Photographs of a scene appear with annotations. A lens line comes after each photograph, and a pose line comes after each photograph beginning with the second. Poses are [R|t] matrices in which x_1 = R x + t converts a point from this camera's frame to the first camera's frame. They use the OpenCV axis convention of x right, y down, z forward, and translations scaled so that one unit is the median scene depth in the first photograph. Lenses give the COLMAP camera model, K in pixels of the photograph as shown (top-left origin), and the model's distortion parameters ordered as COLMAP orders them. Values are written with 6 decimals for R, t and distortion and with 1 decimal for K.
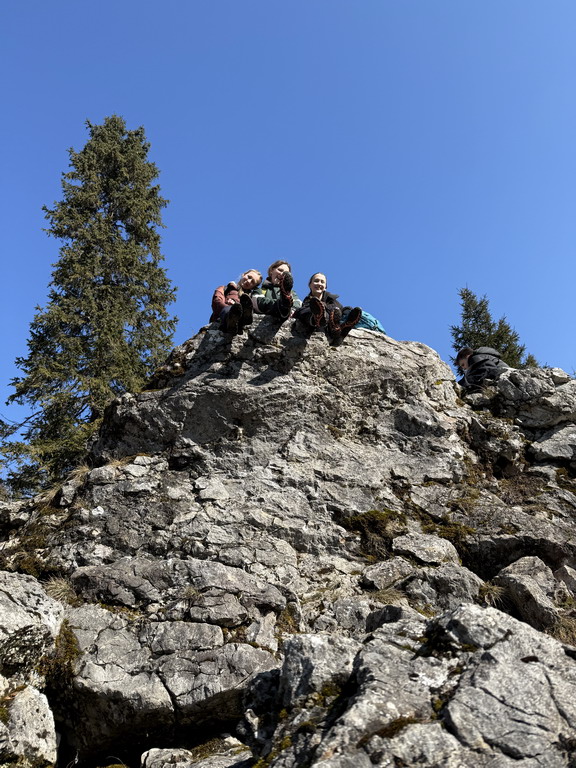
lens RADIAL K [[536.1, 0, 288.0], [0, 536.1, 384.0], [0, 0, 1]] dist [0.058824, -0.097100]
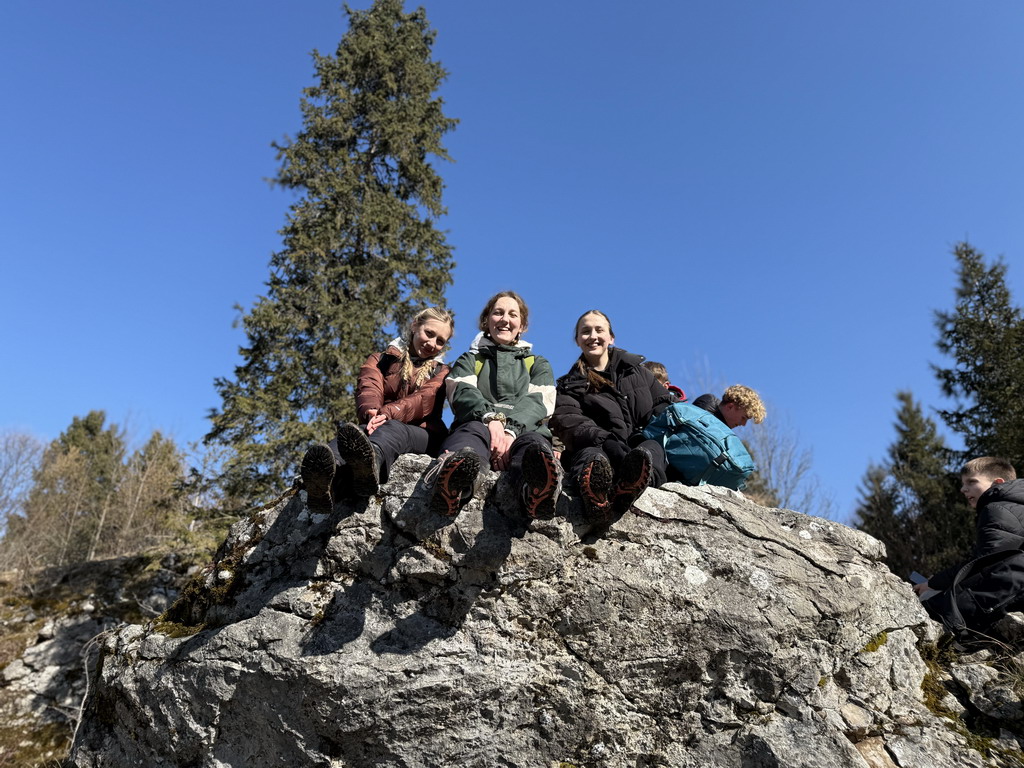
lens RADIAL K [[714.8, 0, 512.0], [0, 714.8, 384.0], [0, 0, 1]] dist [0.058824, -0.097100]
pose [[0.972509, 0.028223, -0.231150, 0.149544], [-0.015184, 0.998201, 0.057997, -0.223332], [0.232371, -0.052893, 0.971188, 0.479970]]
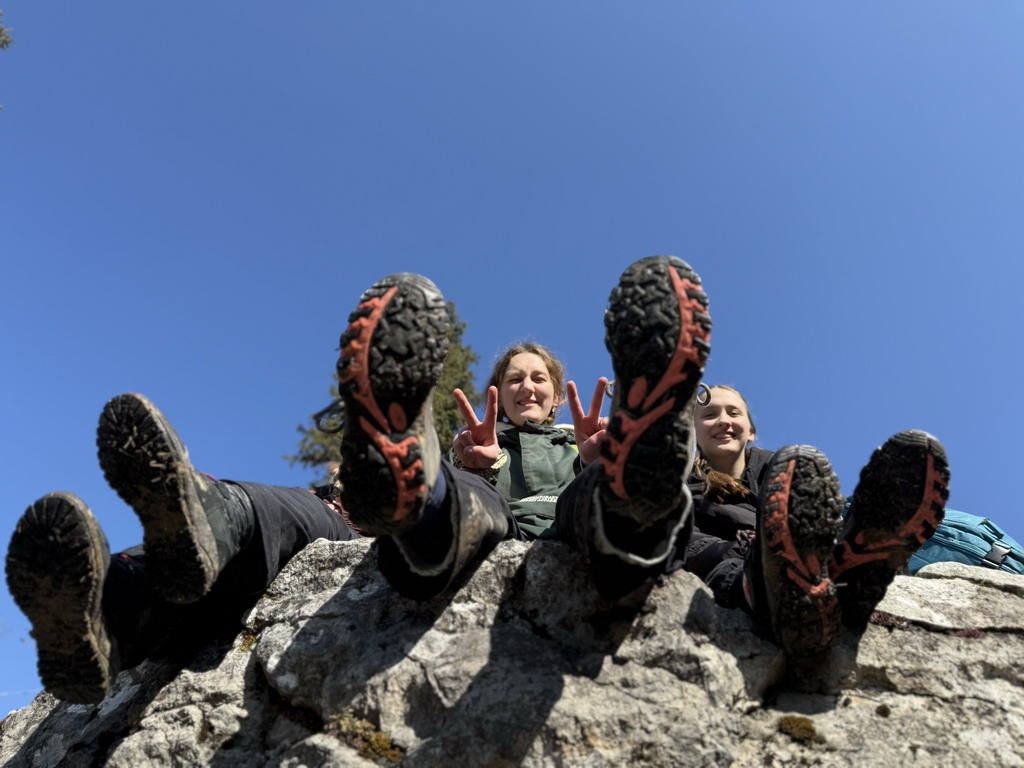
lens RADIAL K [[750.9, 0, 511.6], [0, 750.9, 364.3], [0, 0, 1]] dist [-0.014159, -0.006196]
pose [[0.952364, -0.156429, -0.261789, 0.080562], [0.051171, 0.928221, -0.368492, -0.087748], [0.300641, 0.337543, 0.892009, 0.773911]]
